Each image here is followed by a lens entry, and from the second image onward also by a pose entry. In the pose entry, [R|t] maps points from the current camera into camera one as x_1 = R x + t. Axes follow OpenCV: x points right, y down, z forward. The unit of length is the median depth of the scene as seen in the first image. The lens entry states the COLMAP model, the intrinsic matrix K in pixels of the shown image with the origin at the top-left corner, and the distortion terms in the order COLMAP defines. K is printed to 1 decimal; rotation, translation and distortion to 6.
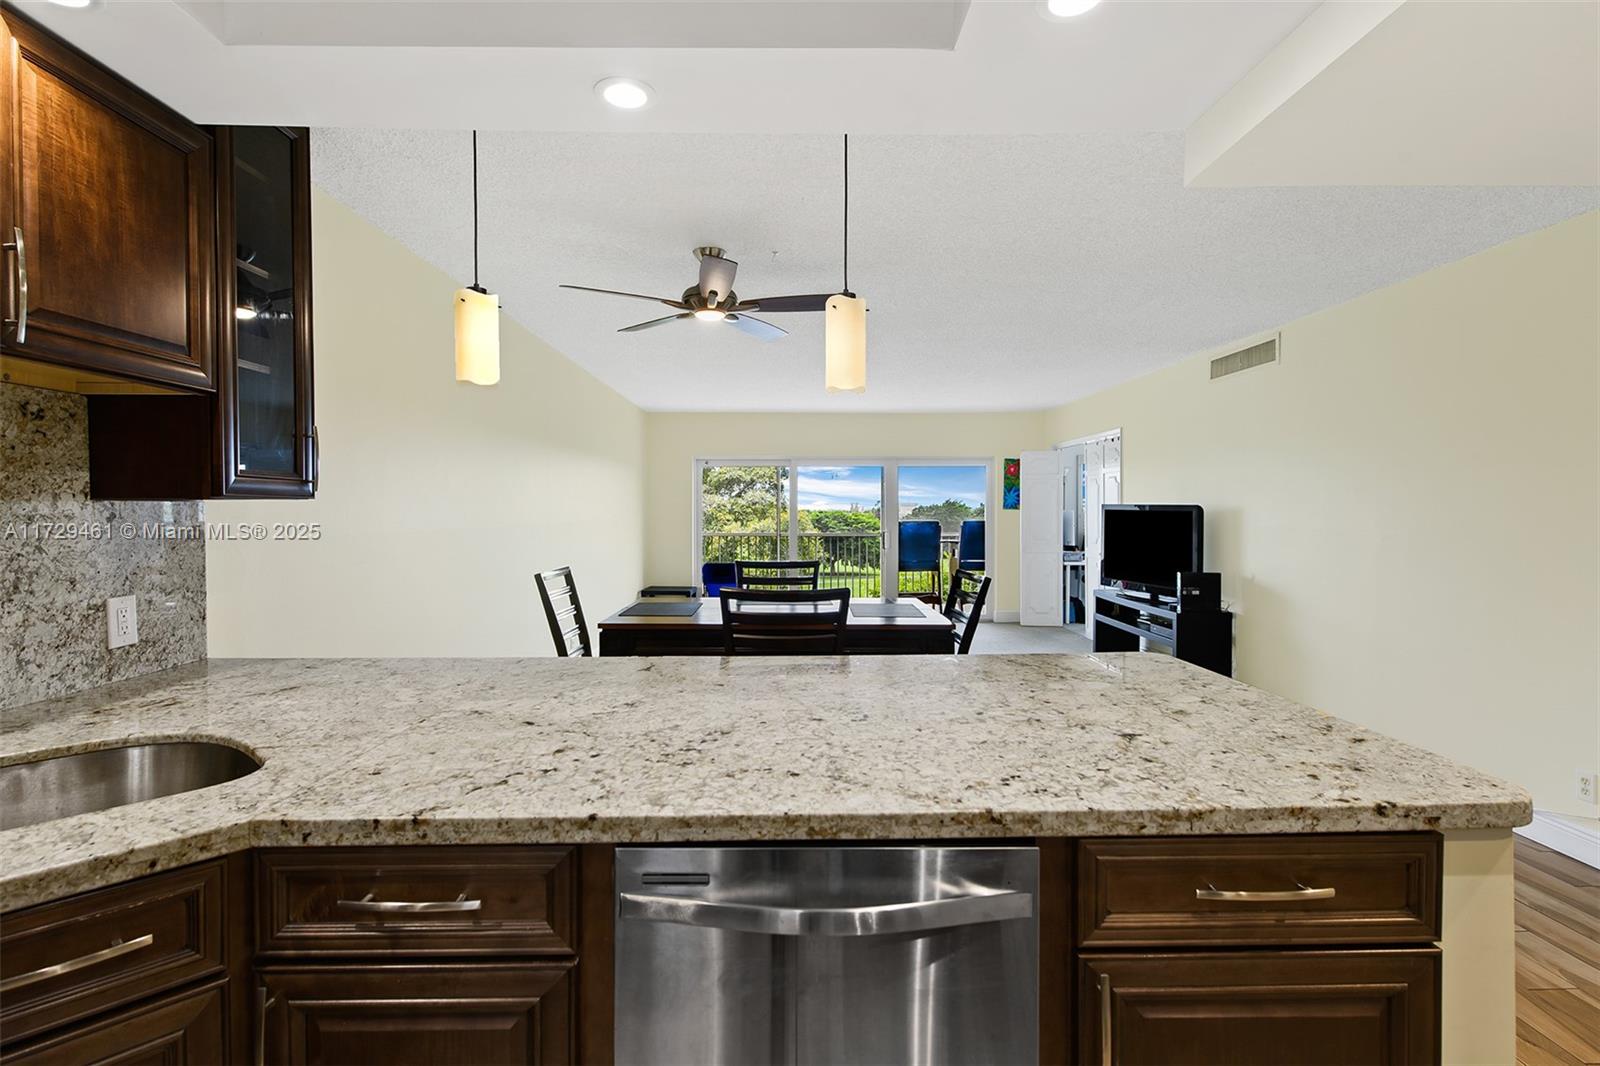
lens RADIAL K [[804.0, 0, 800.0], [0, 804.0, 533.0], [0, 0, 1]] dist [0.000375, 0.000055]
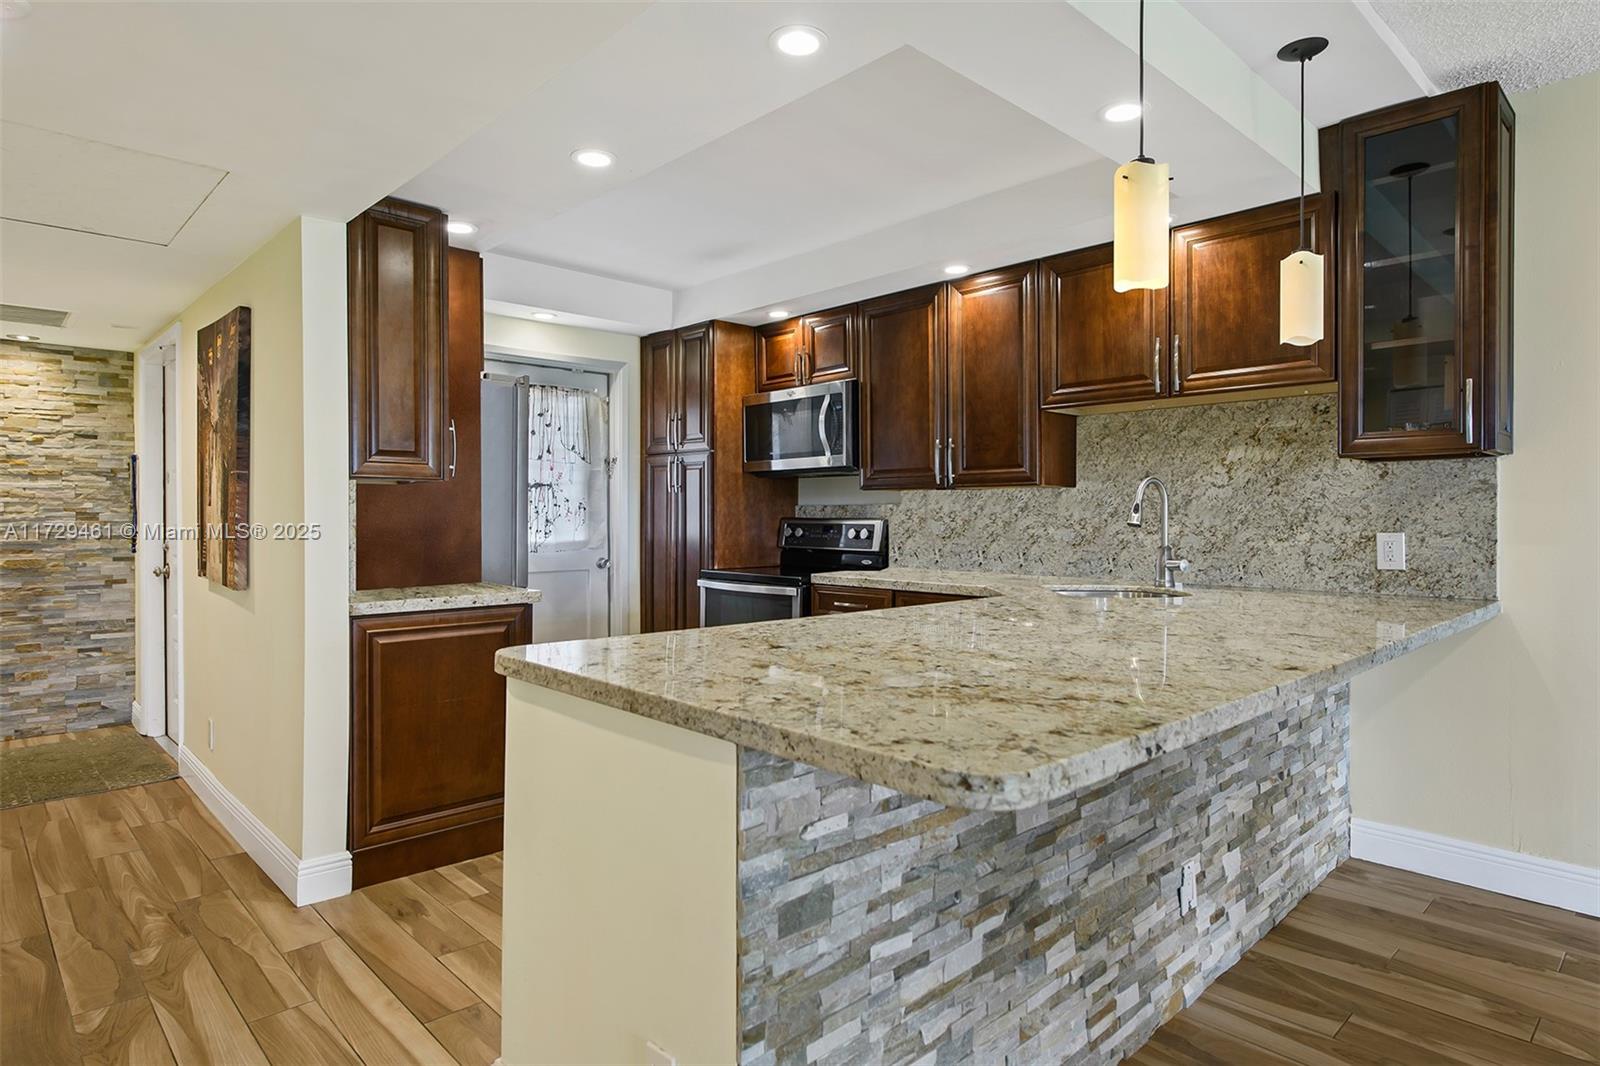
lens RADIAL K [[899.5, 0, 800.0], [0, 899.5, 533.0], [0, 0, 1]] dist [-0.000473, -0.000147]
pose [[-0.738065, 0.015729, -0.674547, 0.934912], [-0.018086, 0.998908, 0.043081, 0.033198], [0.674487, 0.043996, -0.736974, 1.484655]]
